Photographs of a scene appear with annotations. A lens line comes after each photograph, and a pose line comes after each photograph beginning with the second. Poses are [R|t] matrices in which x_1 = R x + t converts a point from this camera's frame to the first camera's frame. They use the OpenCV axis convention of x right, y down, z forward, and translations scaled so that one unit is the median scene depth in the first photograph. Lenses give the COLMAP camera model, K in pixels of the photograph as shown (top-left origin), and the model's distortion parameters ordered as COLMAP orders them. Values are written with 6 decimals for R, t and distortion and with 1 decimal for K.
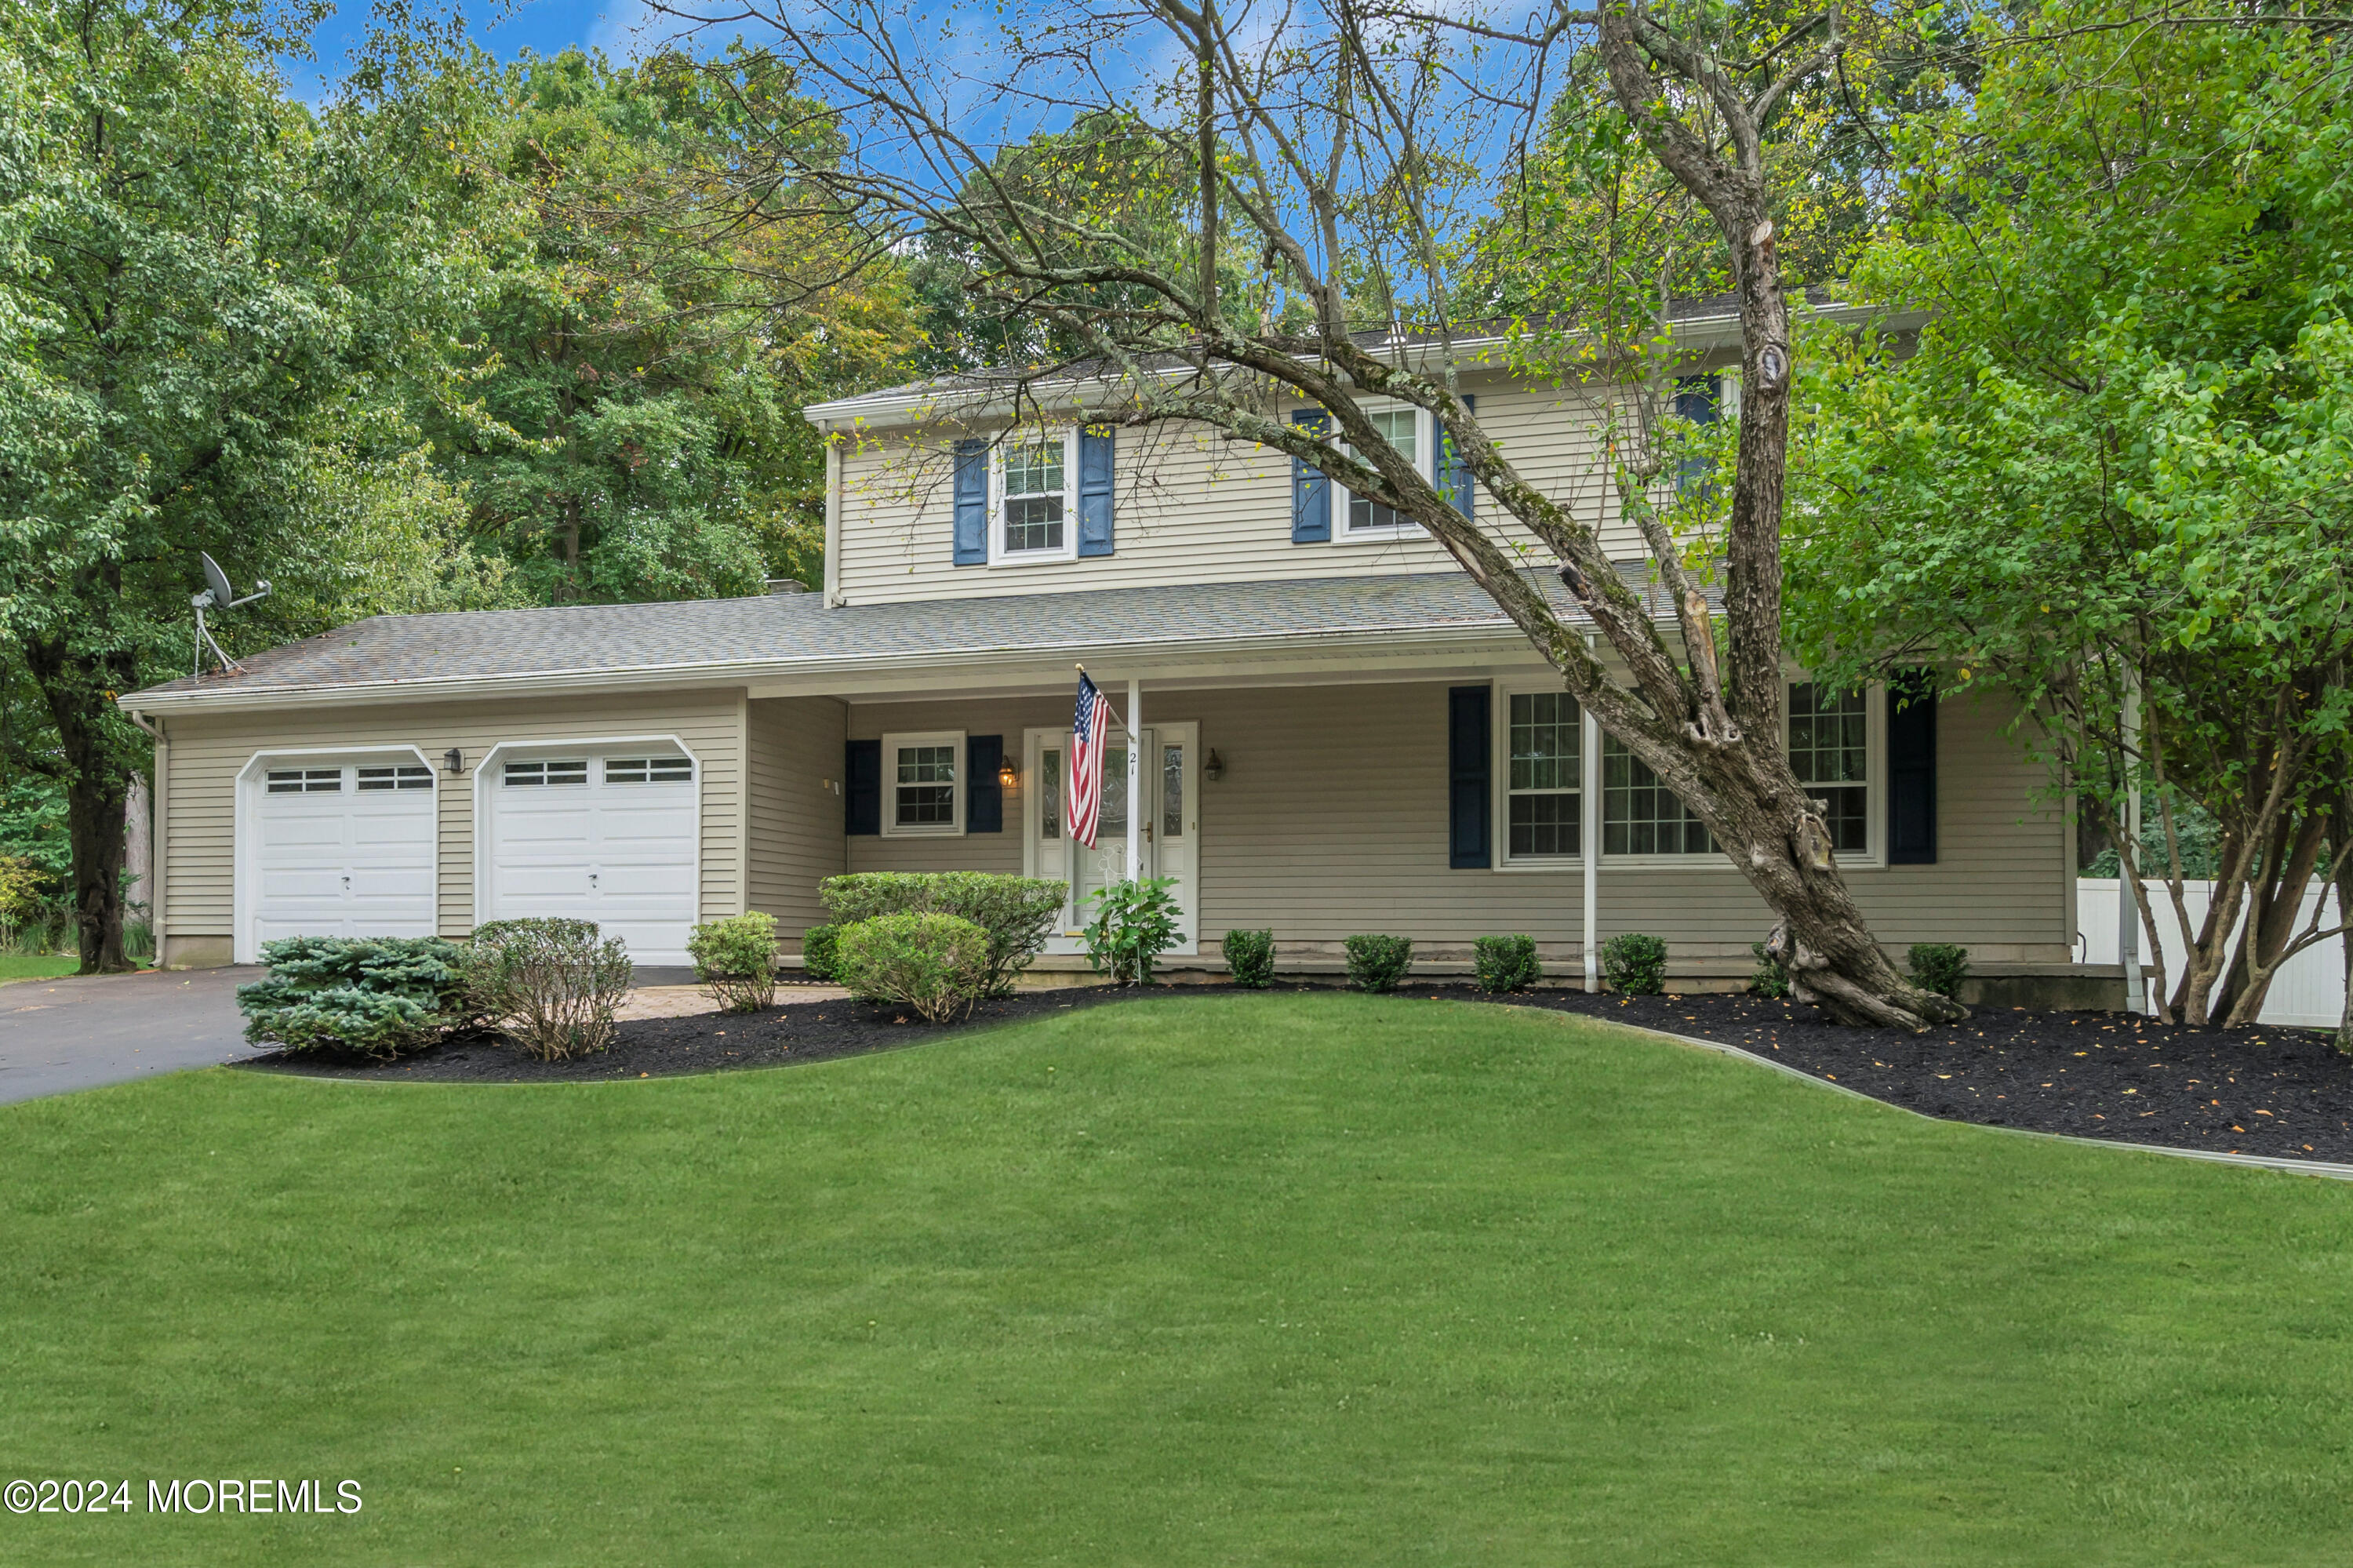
lens RADIAL K [[1075.4, 0, 1181.0], [0, 1075.4, 948.8], [0, 0, 1]] dist [-0.010926, -0.000295]
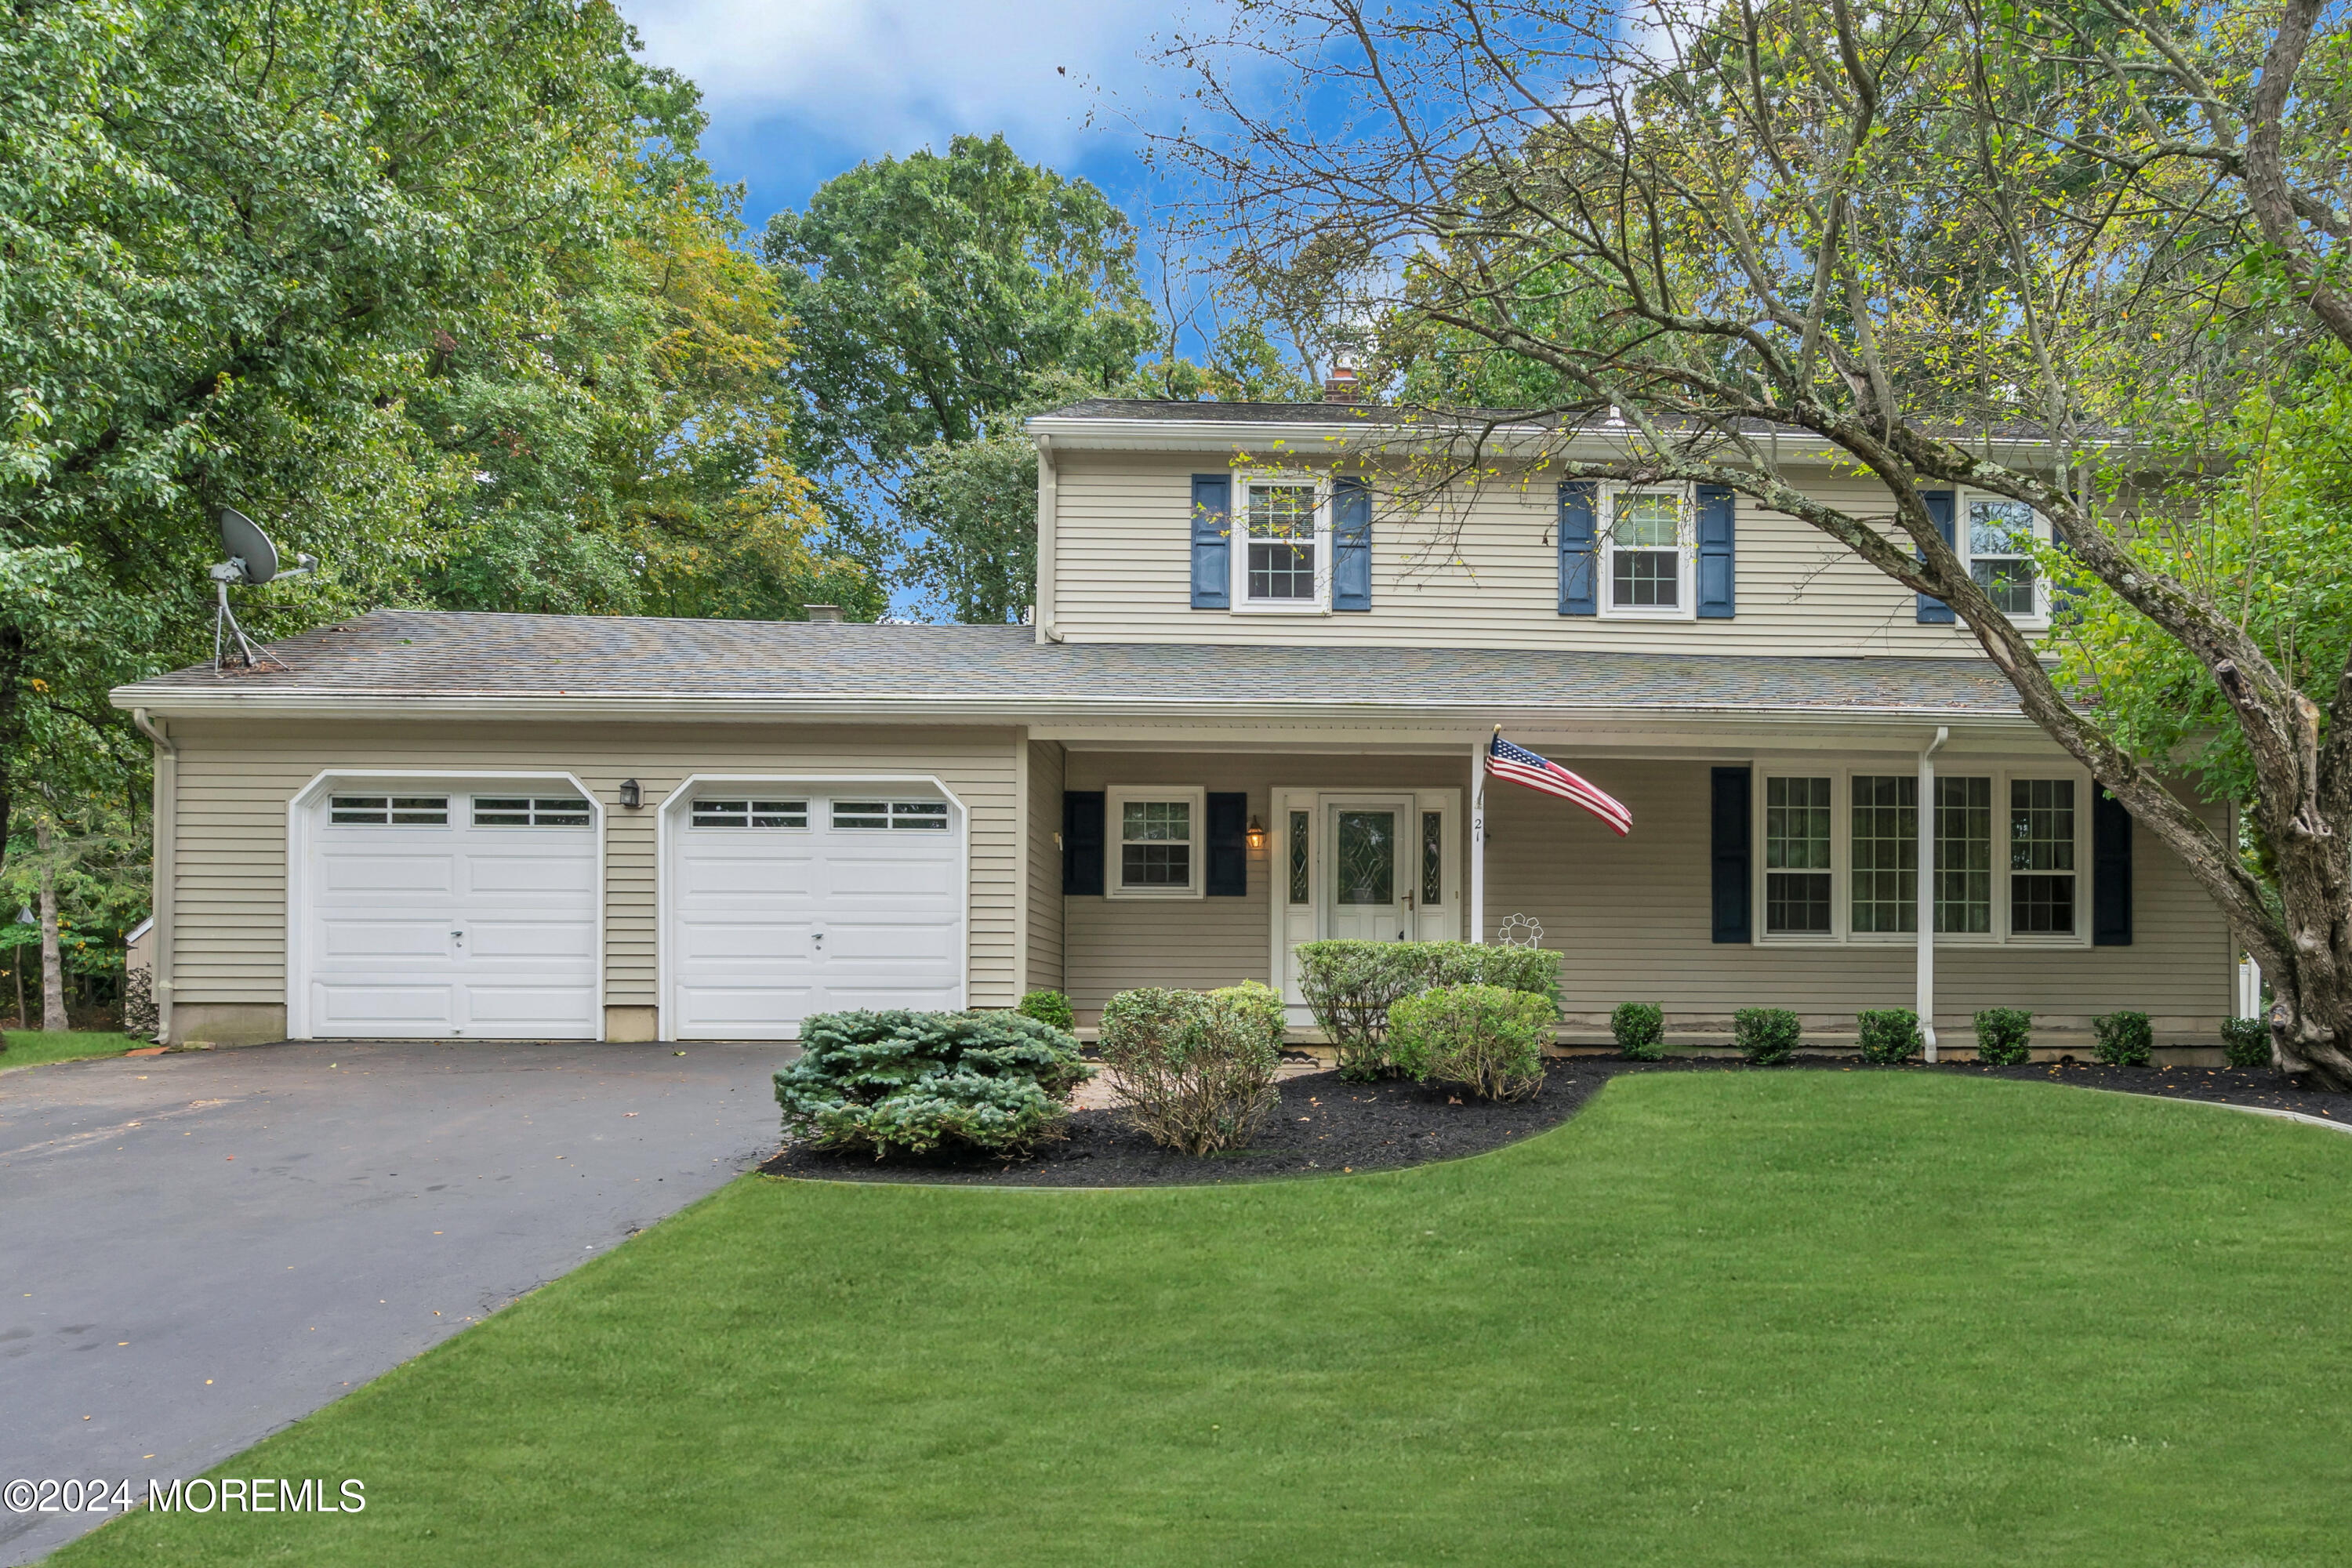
lens RADIAL K [[1086.6, 0, 1175.3], [0, 1086.6, 1016.9], [0, 0, 1]] dist [-0.007429, 0.000043]
pose [[0.976352, 0.000252, 0.216185, -0.447961], [-0.000346, 1.000000, 0.000395, -0.003763], [-0.216185, -0.000461, 0.976352, 0.089413]]
